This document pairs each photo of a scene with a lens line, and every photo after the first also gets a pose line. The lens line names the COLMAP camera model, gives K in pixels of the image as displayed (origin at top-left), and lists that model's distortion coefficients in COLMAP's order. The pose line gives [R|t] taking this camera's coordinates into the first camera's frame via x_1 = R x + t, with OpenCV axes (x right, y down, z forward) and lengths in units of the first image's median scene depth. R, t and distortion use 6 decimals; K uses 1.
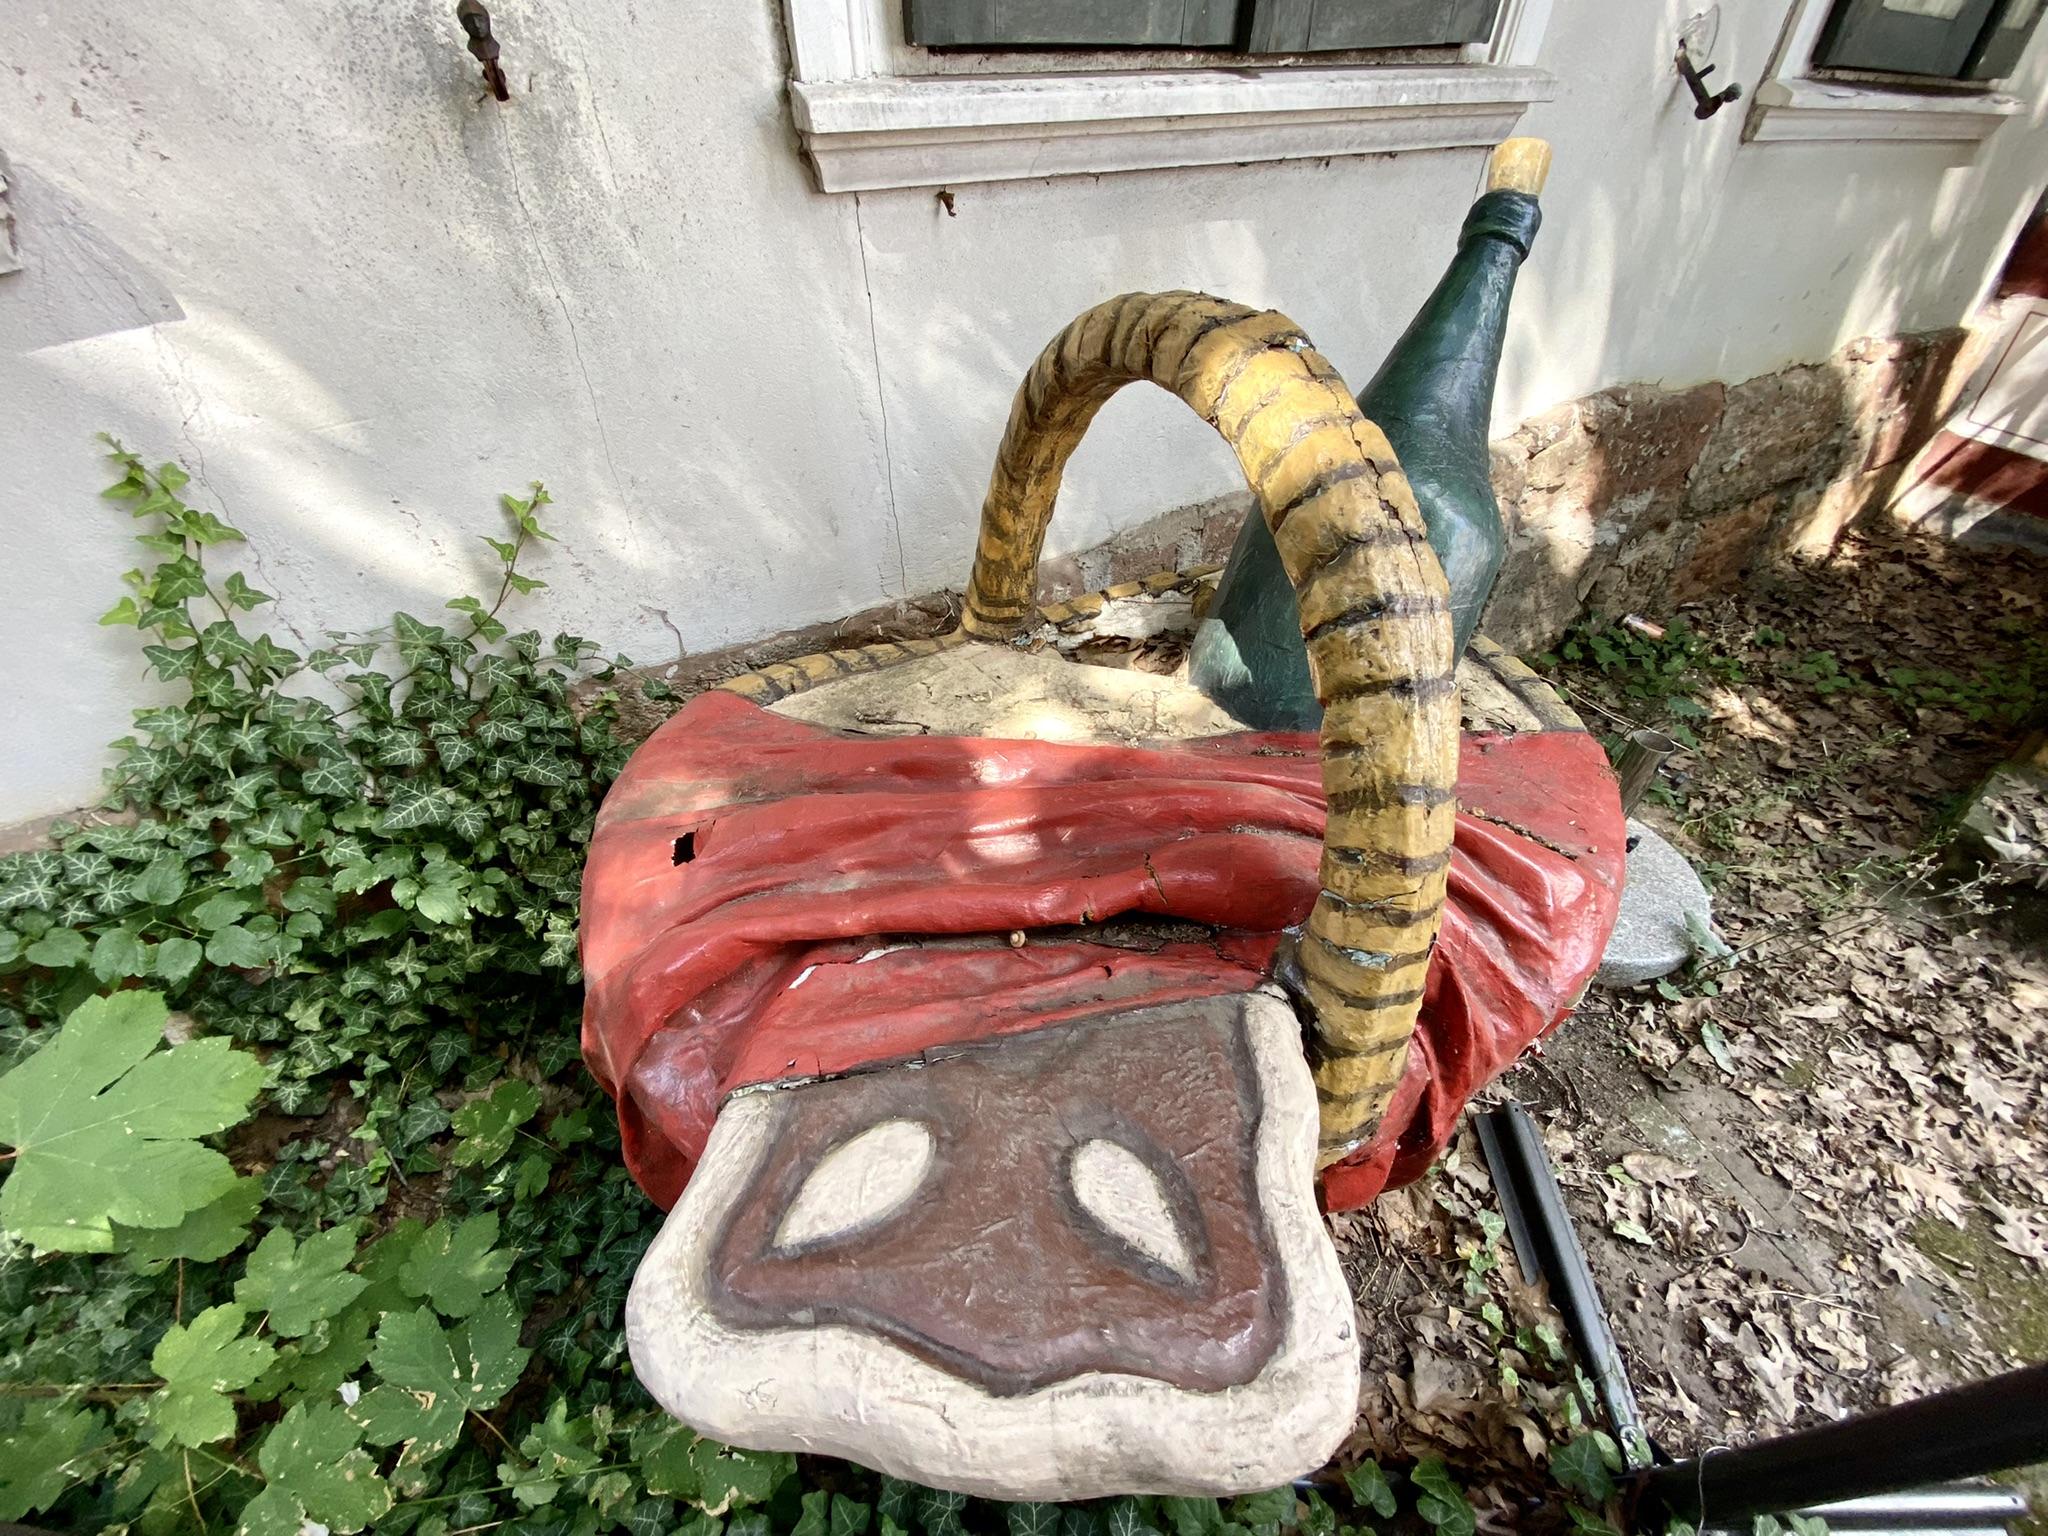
lens RADIAL K [[833.2, 0, 1027.2], [0, 833.2, 766.7], [0, 0, 1]] dist [-0.008432, -0.001146]
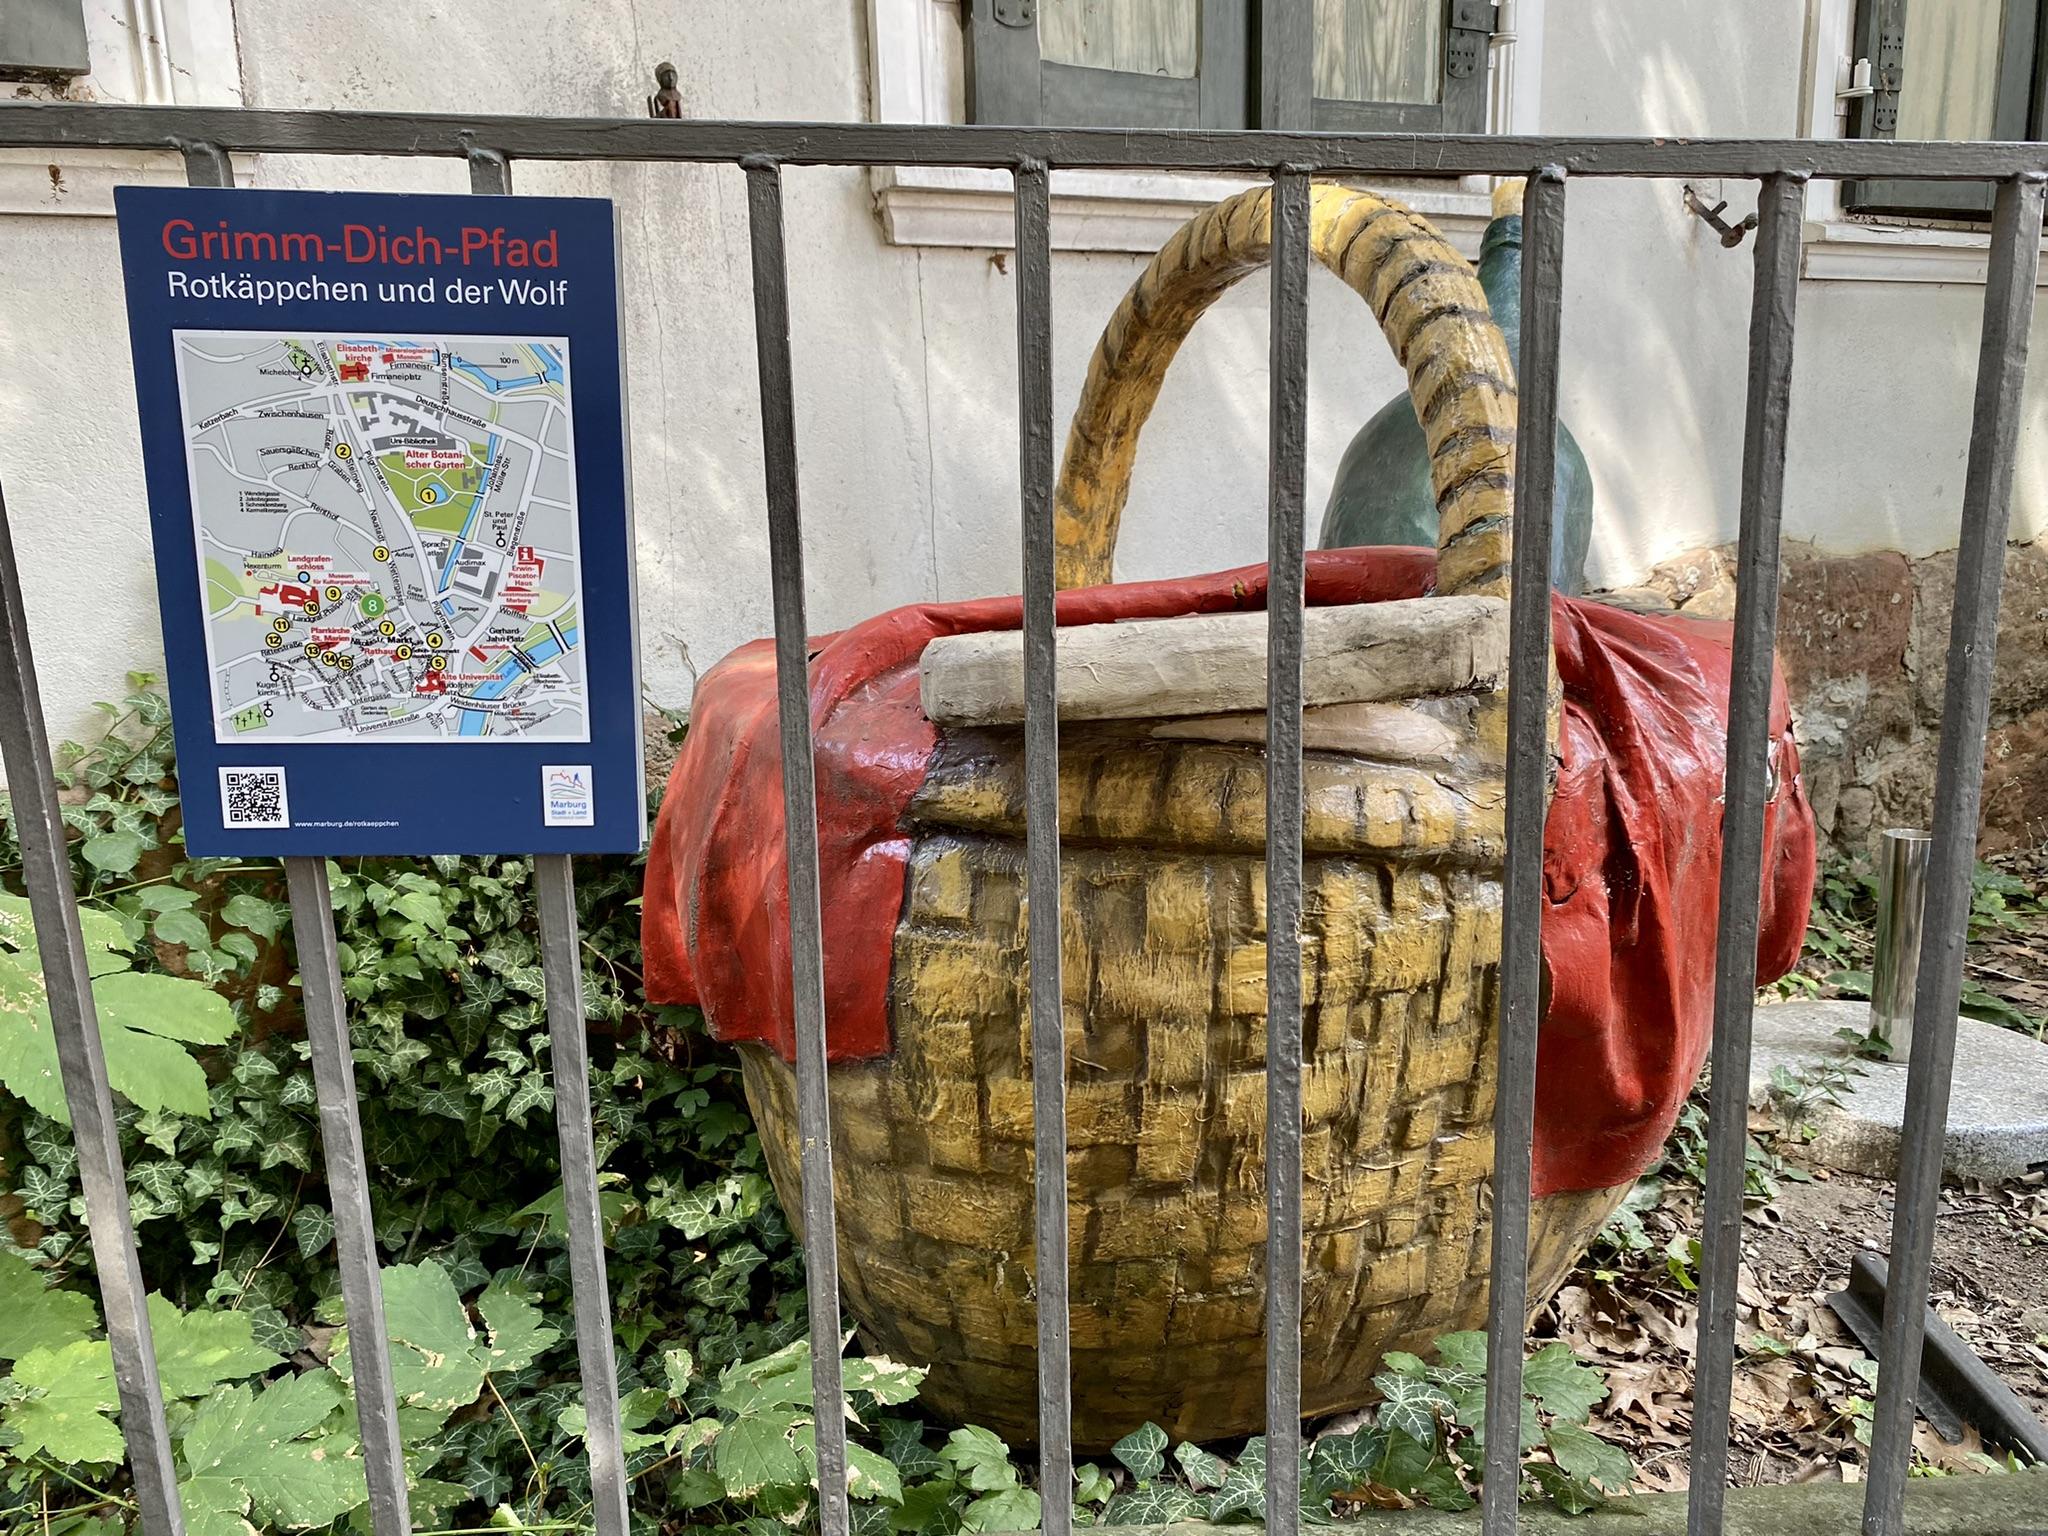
lens RADIAL K [[1533.7, 0, 1016.3], [0, 1533.7, 770.3], [0, 0, 1]] dist [0.005978, 0.012318]
pose [[0.997535, -0.051705, 0.047440, -0.198731], [0.068310, 0.870179, -0.487978, 0.830562], [-0.016050, 0.490016, 0.871566, -0.382346]]
